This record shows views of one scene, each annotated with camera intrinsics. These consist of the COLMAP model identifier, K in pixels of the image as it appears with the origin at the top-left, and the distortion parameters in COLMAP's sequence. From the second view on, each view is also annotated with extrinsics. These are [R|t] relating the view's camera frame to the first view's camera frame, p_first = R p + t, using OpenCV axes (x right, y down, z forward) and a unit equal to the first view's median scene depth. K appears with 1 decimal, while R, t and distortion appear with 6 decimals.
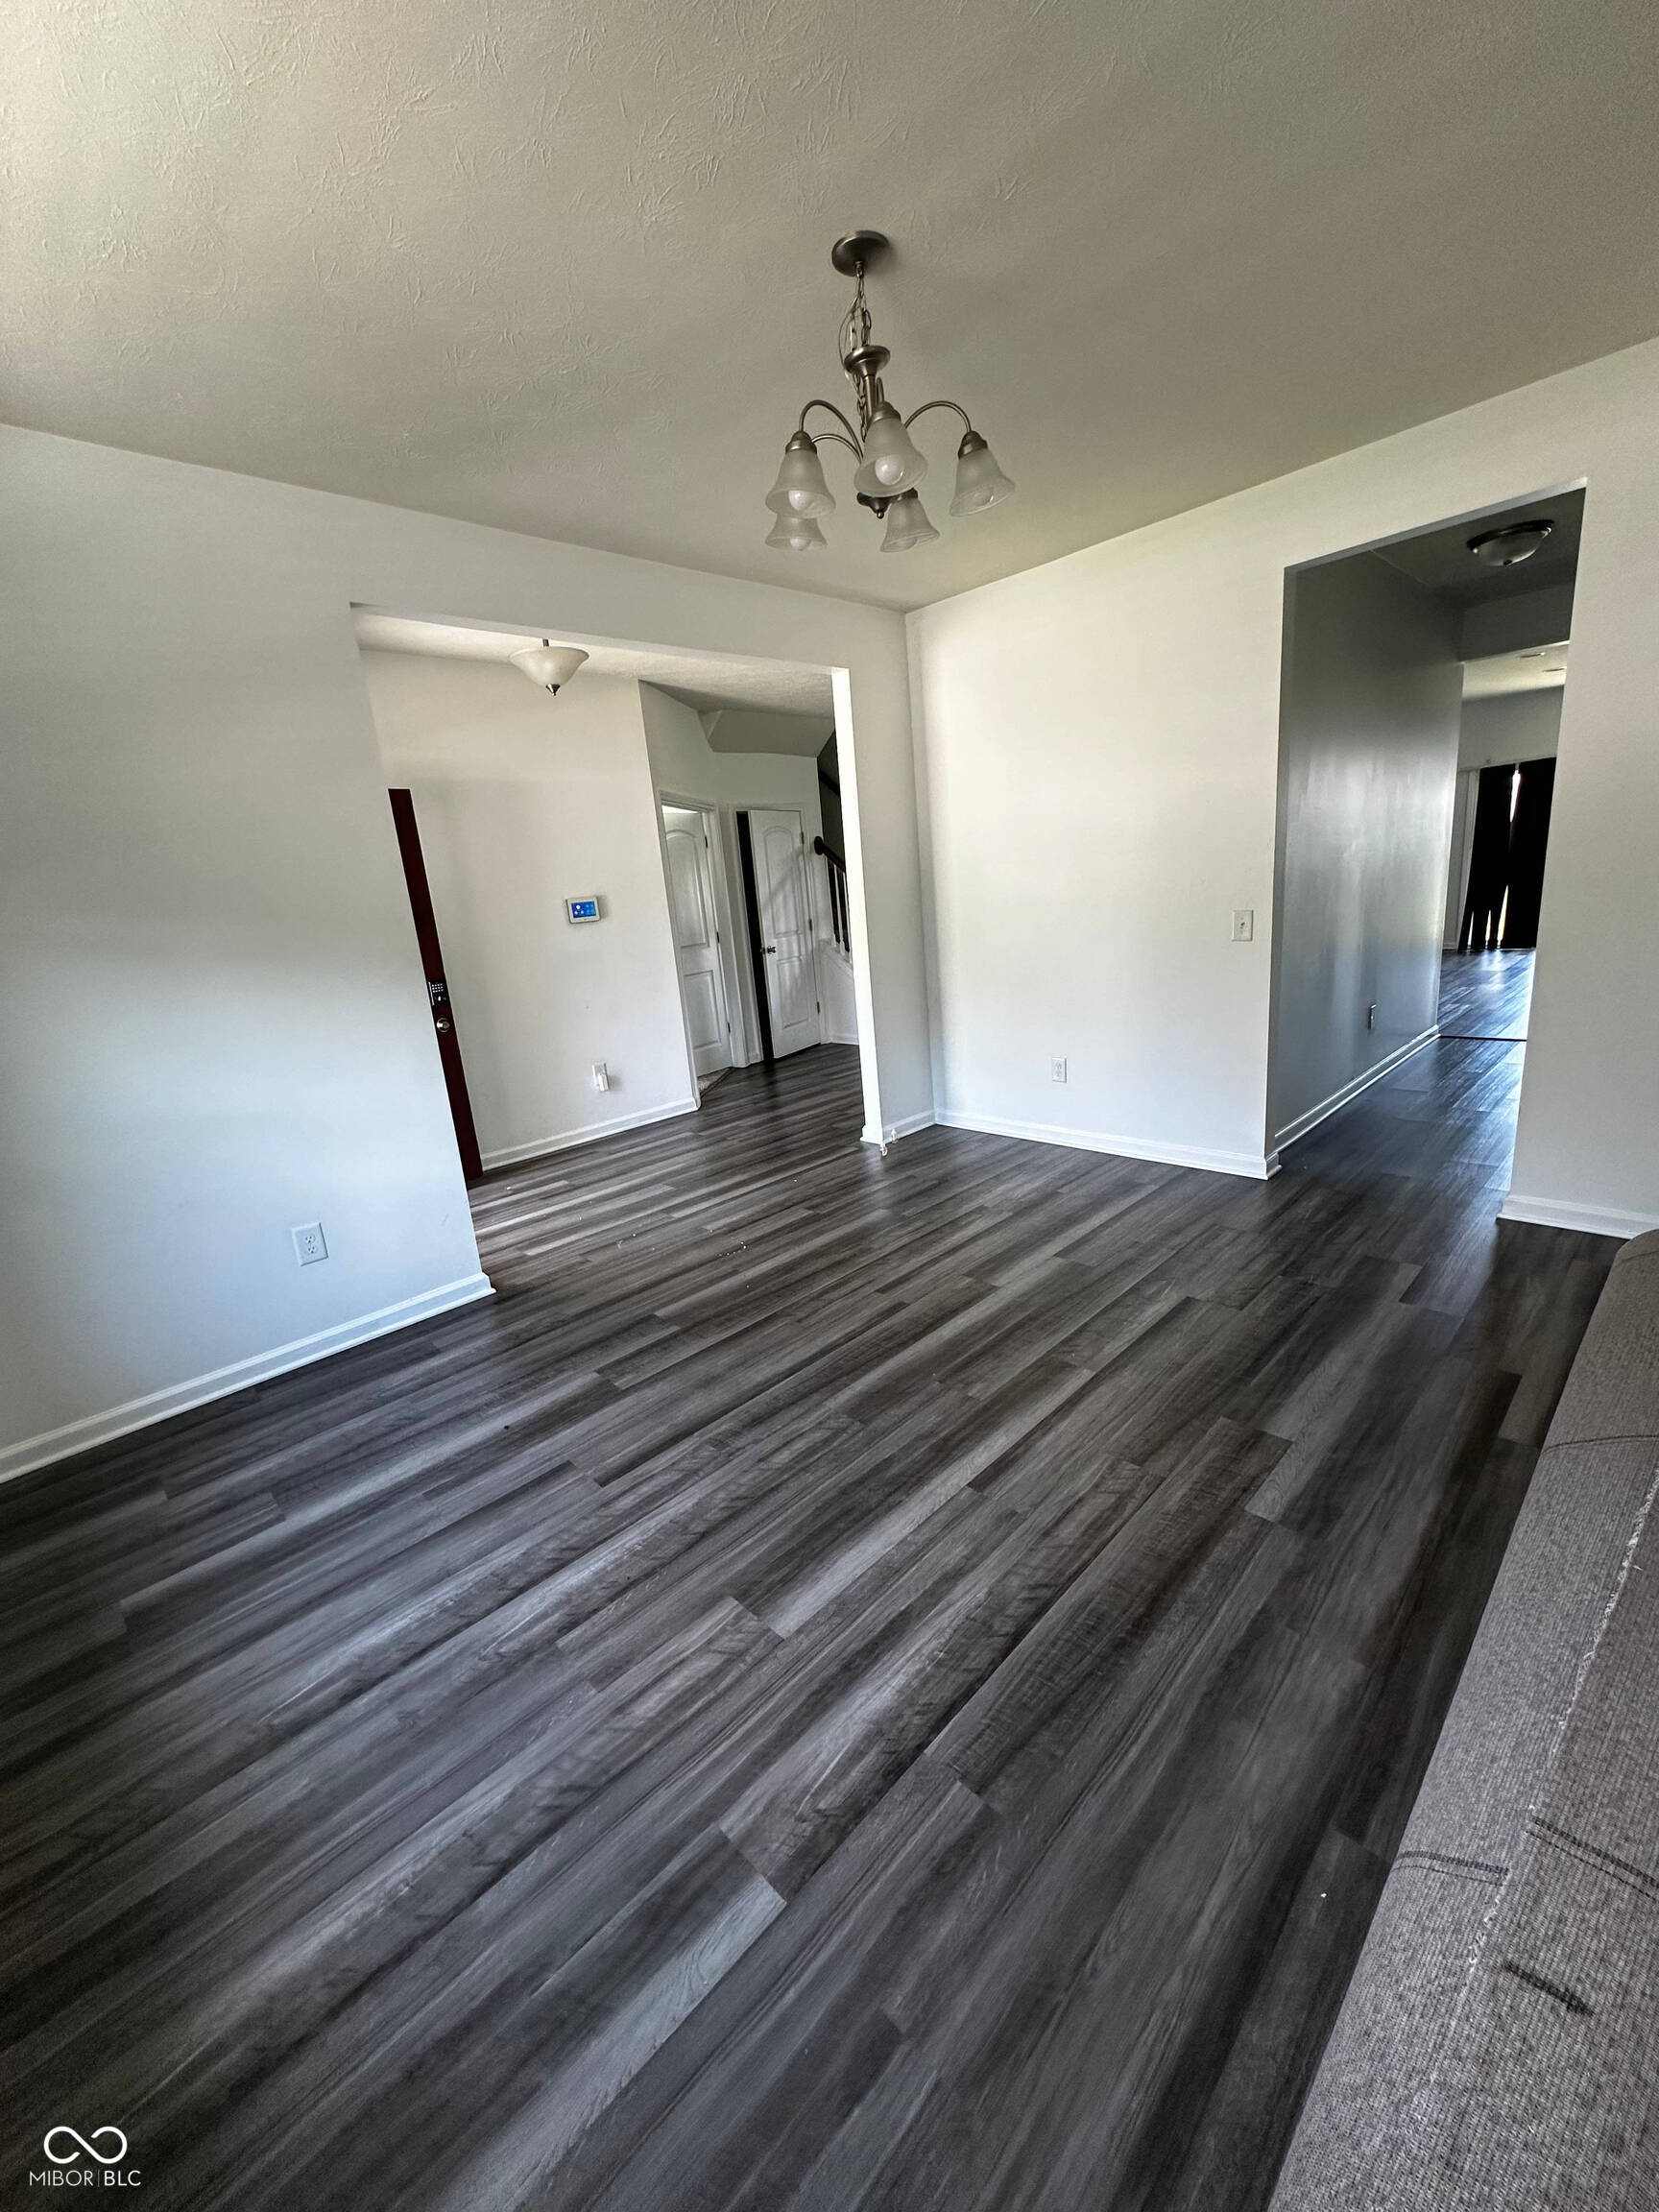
lens RADIAL K [[885.1, 0, 821.7], [0, 885.1, 1108.5], [0, 0, 1]] dist [-0.002780, -0.000045]
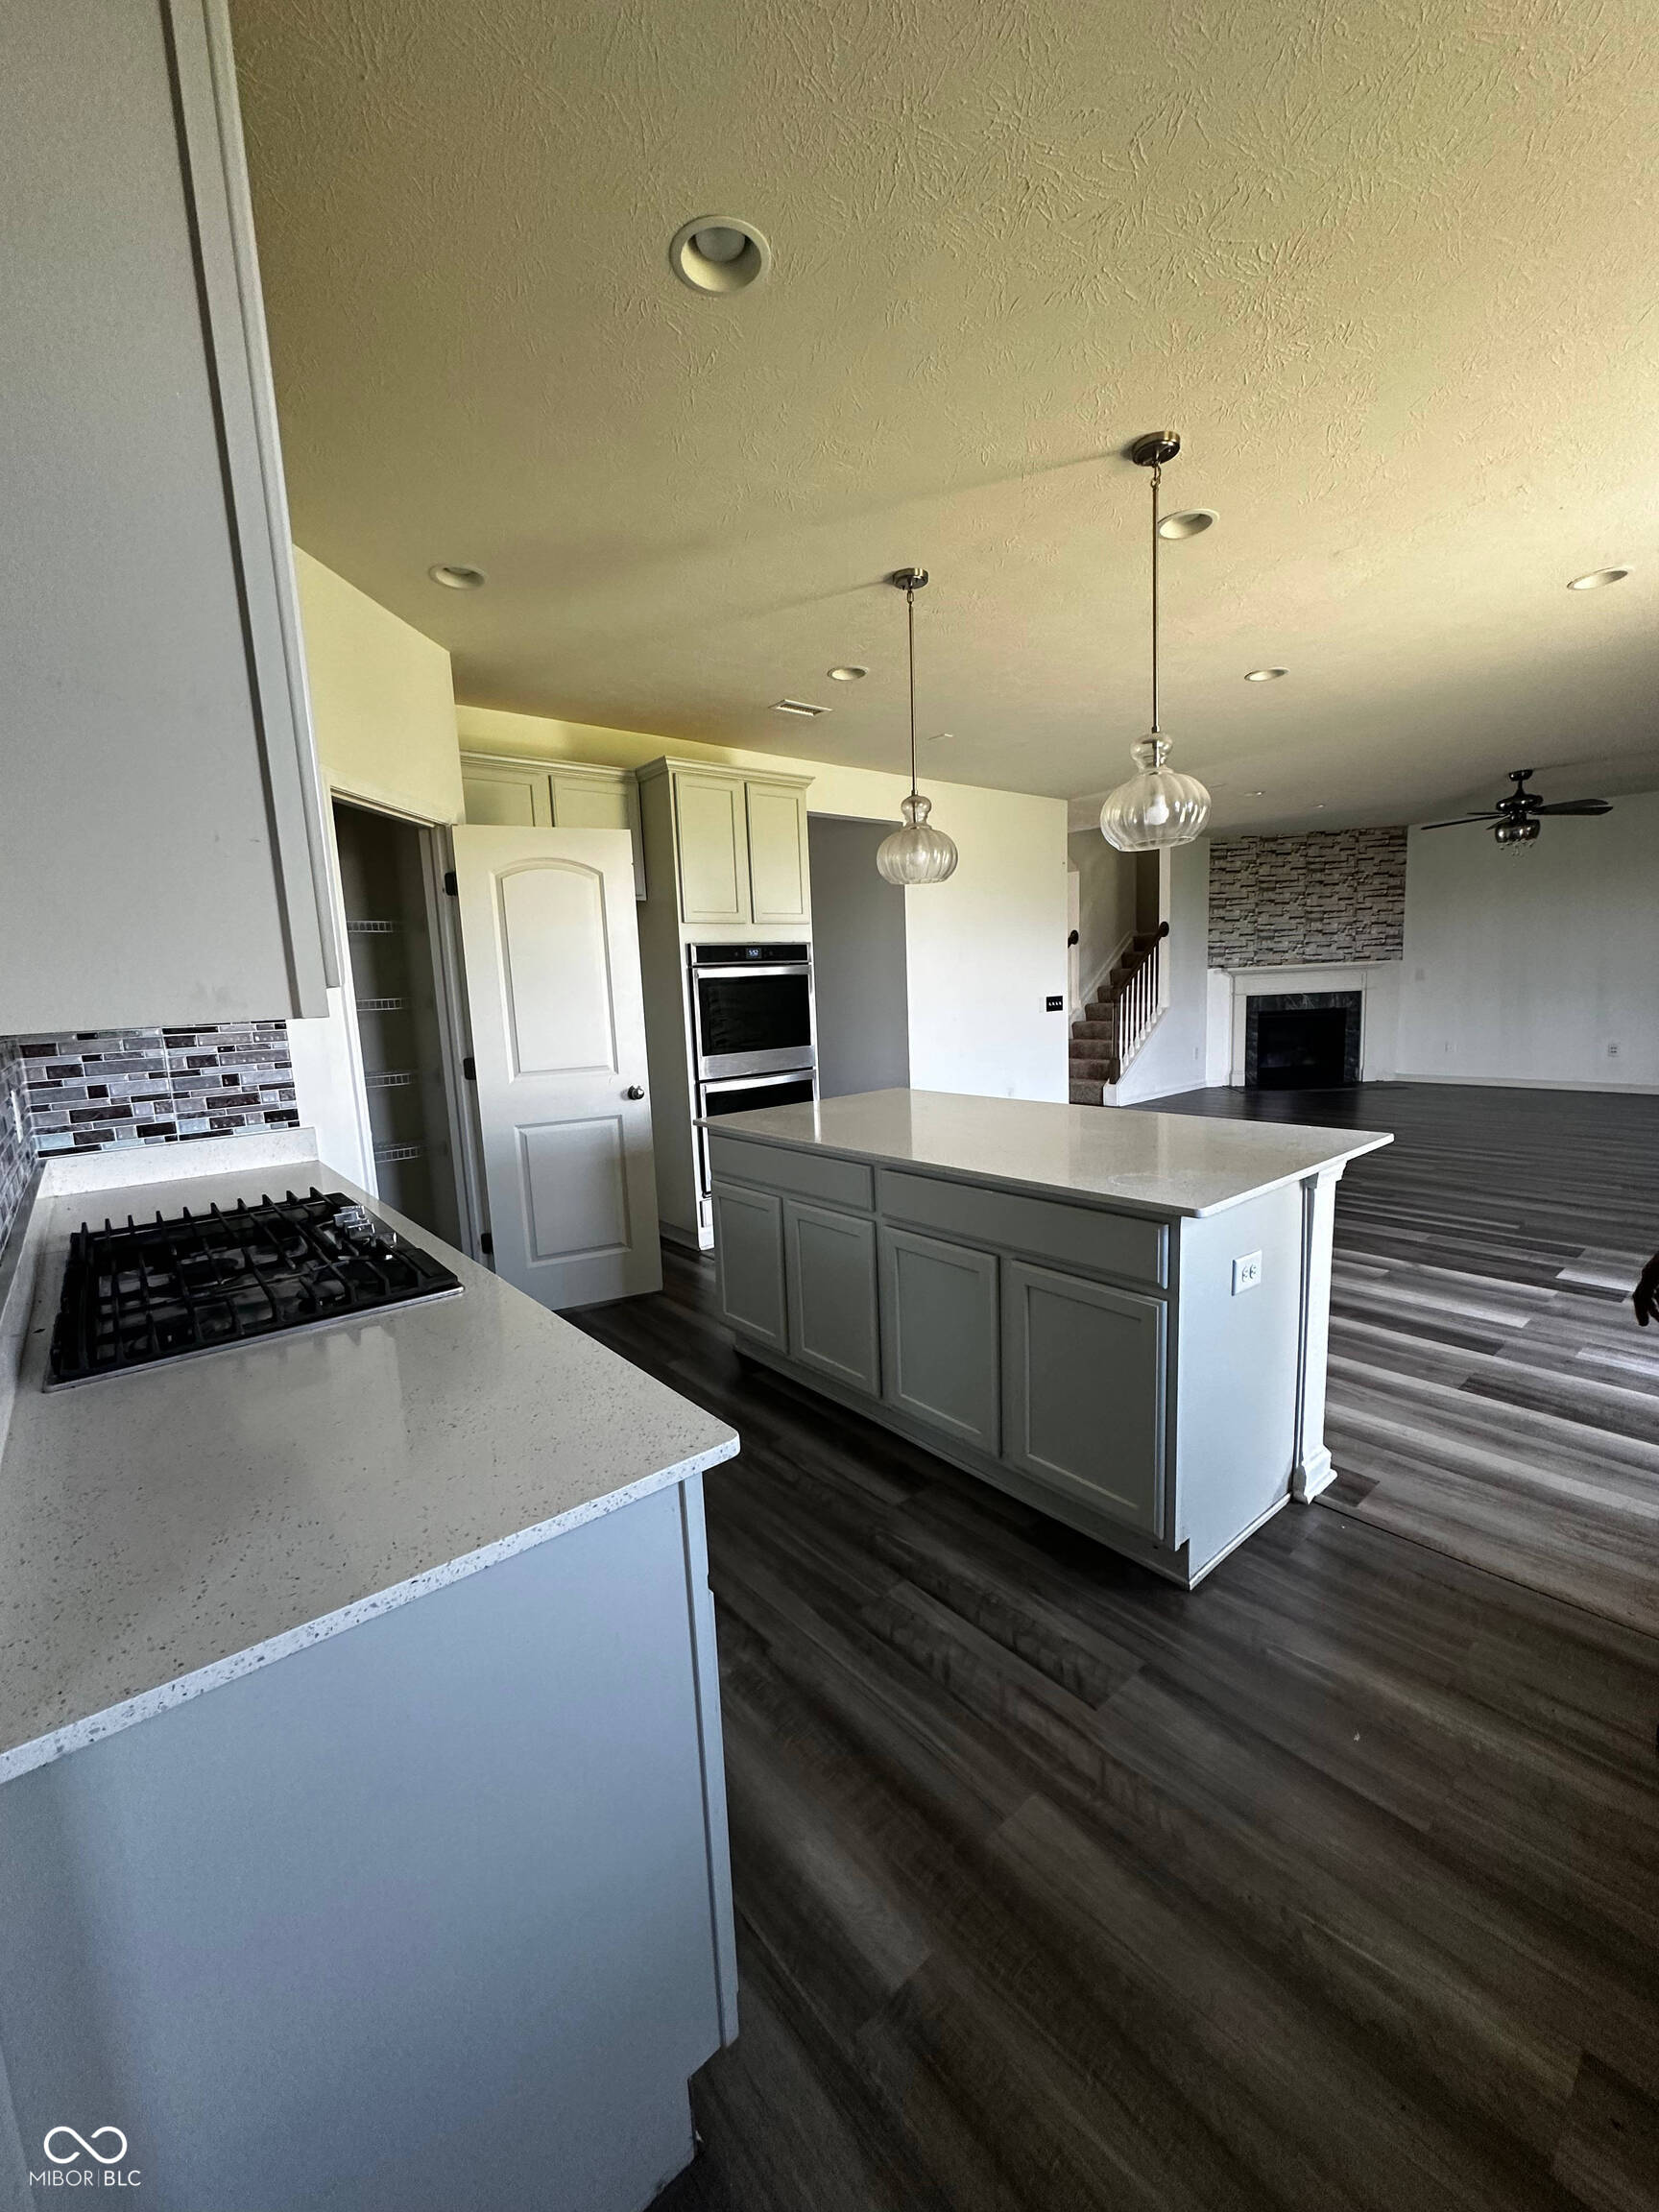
lens RADIAL K [[885.1, 0, 830.6], [0, 885.1, 1101.6], [0, 0, 1]] dist [-0.002780, -0.000045]
pose [[-0.070108, 0.225632, -0.971687, 1.968856], [-0.208888, 0.949167, 0.235474, -0.610265], [0.975423, 0.219482, -0.019412, 1.857799]]
